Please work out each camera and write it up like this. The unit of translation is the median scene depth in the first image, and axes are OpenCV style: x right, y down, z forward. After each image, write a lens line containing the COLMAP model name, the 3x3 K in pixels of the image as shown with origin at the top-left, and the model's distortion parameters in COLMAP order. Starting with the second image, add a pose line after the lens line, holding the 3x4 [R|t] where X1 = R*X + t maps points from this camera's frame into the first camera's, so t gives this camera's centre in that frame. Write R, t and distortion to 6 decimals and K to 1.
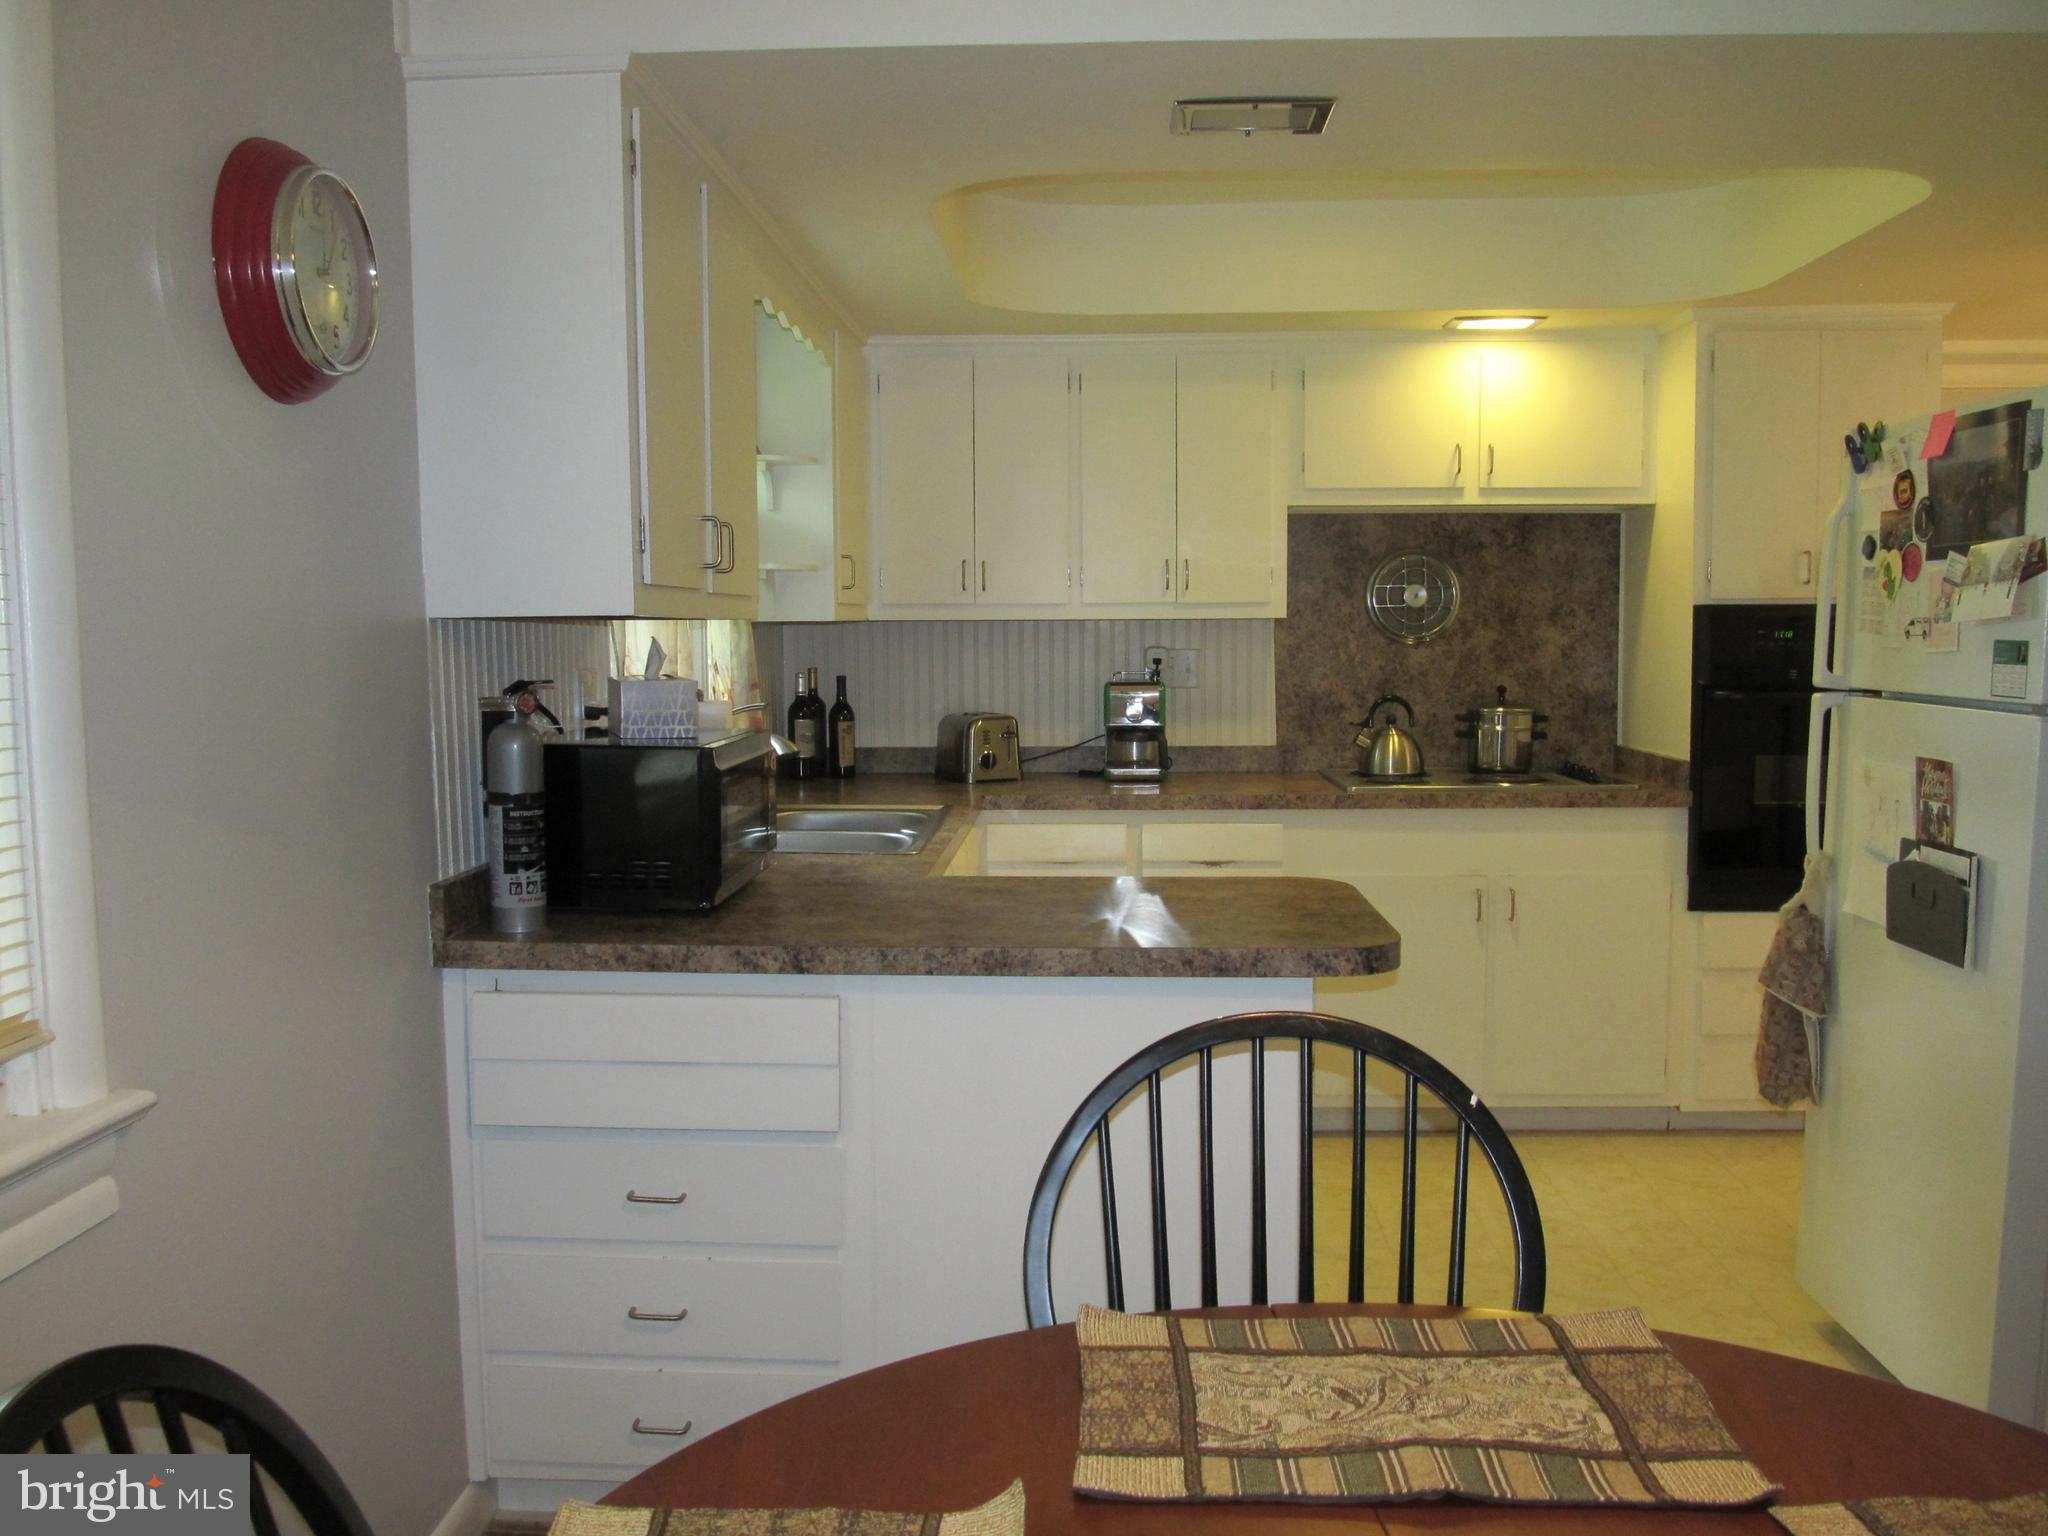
lens RADIAL K [[1713.6, 0, 1024.0], [0, 1713.6, 768.0], [0, 0, 1]] dist [0.002601, 0.003237]
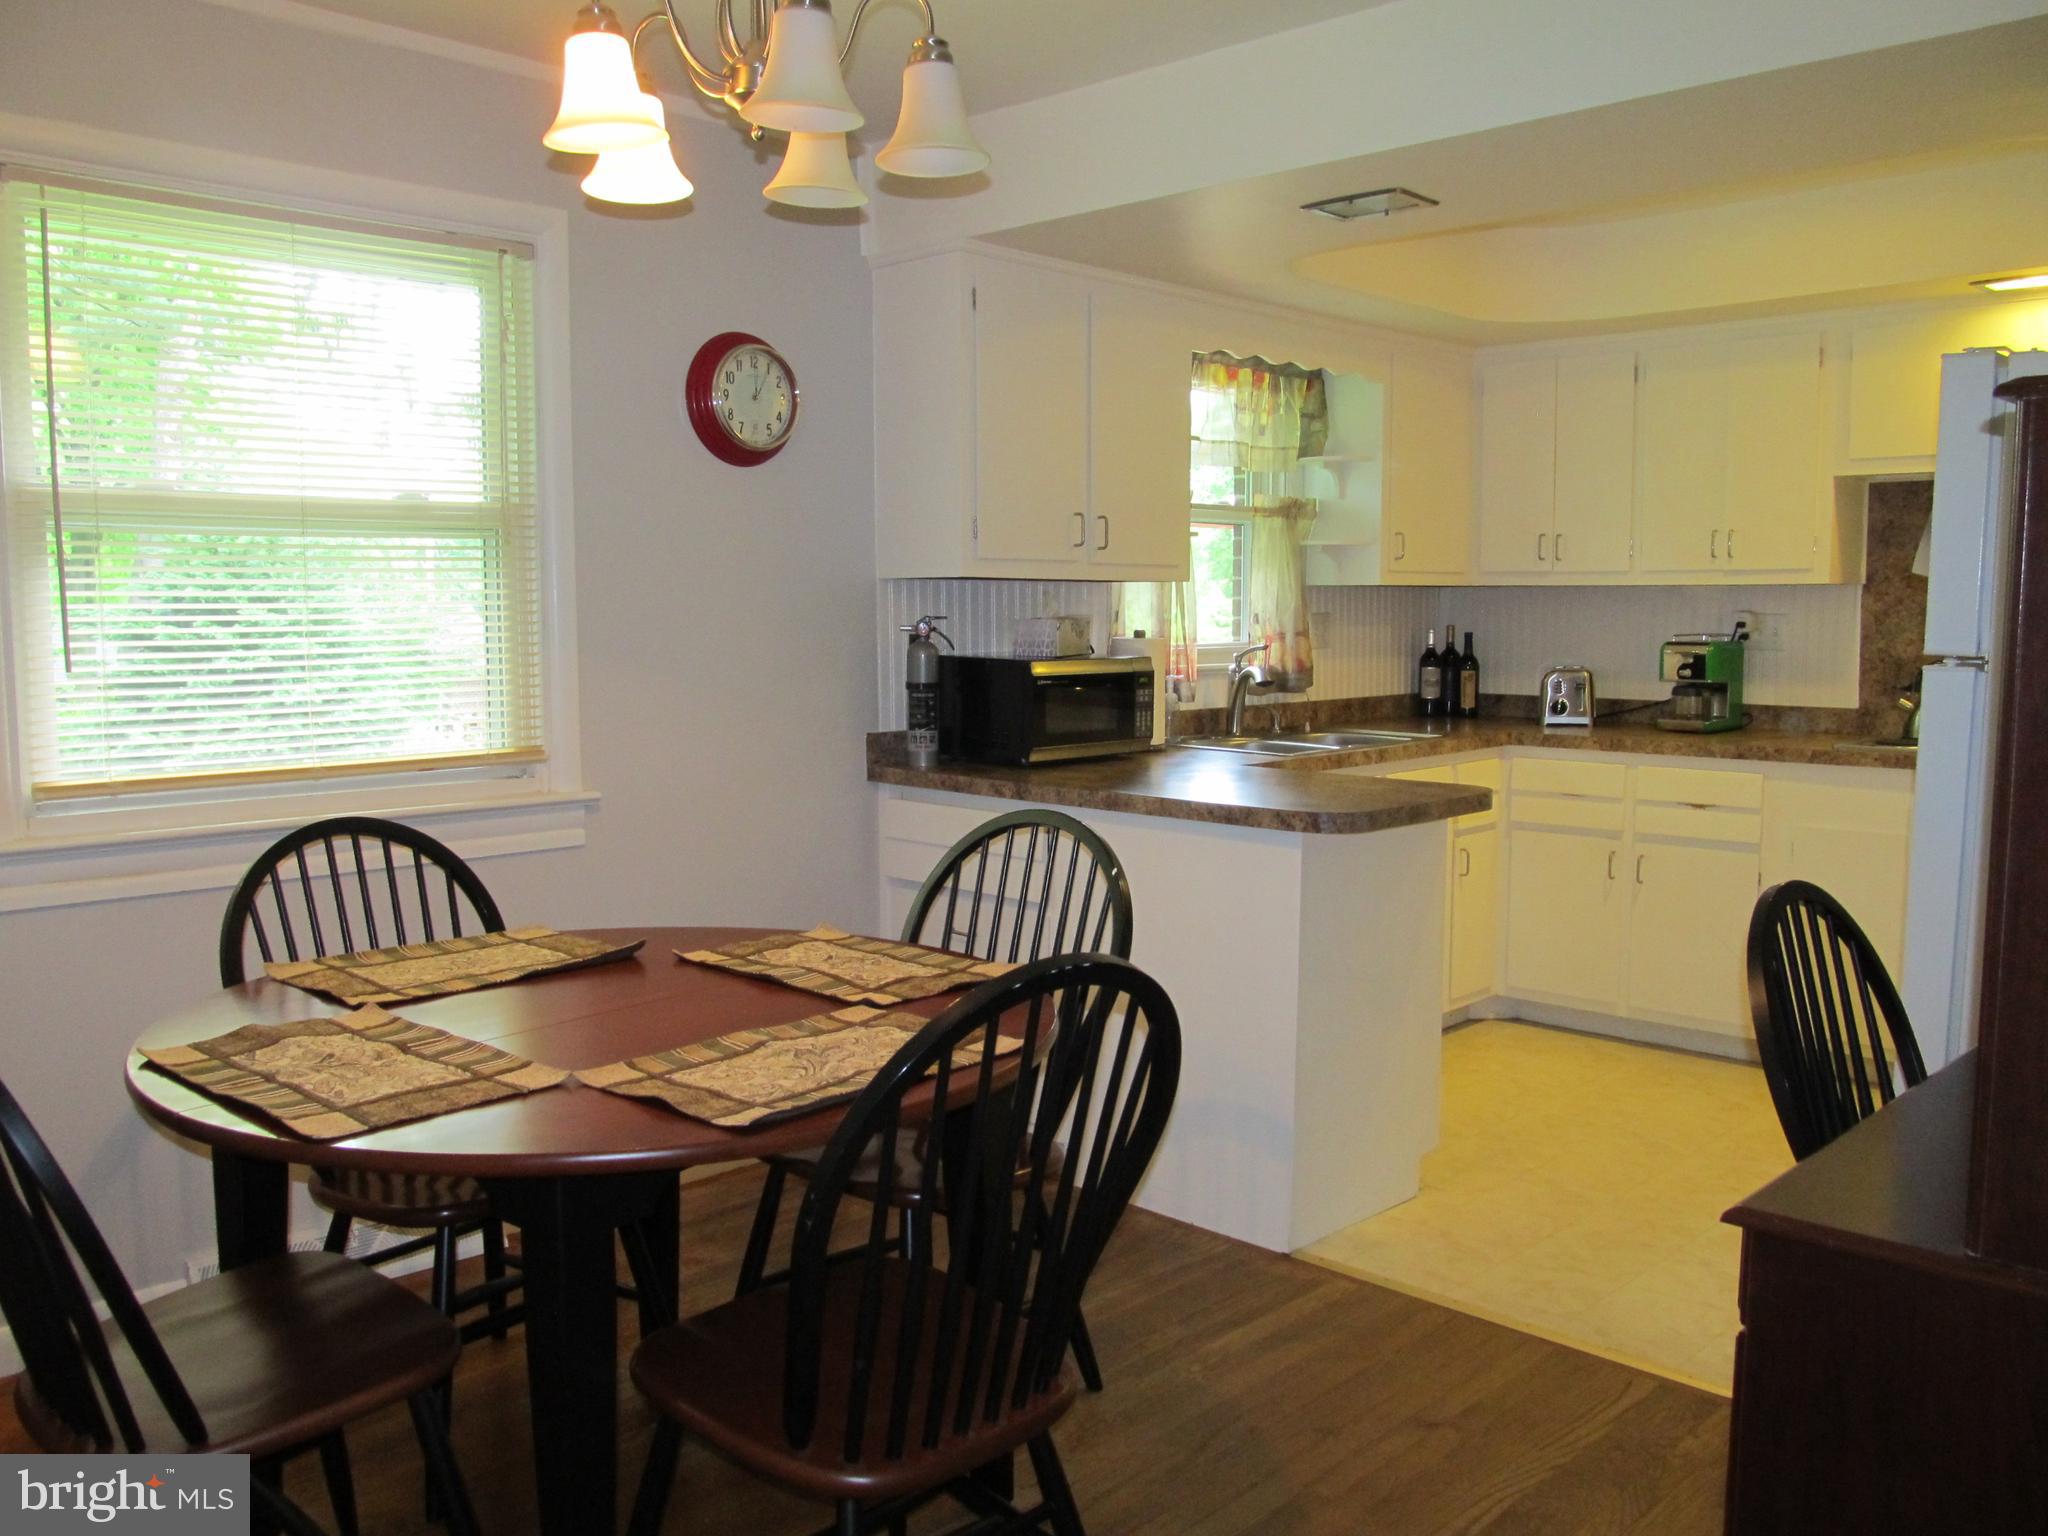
lens RADIAL K [[1686.0, 0, 1024.0], [0, 1686.0, 768.0], [0, 0, 1]] dist [-0.029446, -0.005870]
pose [[0.747727, 0.070959, -0.660204, 0.498478], [-0.060258, 0.997422, 0.038958, 0.015599], [0.661267, 0.010653, 0.750075, -0.098621]]
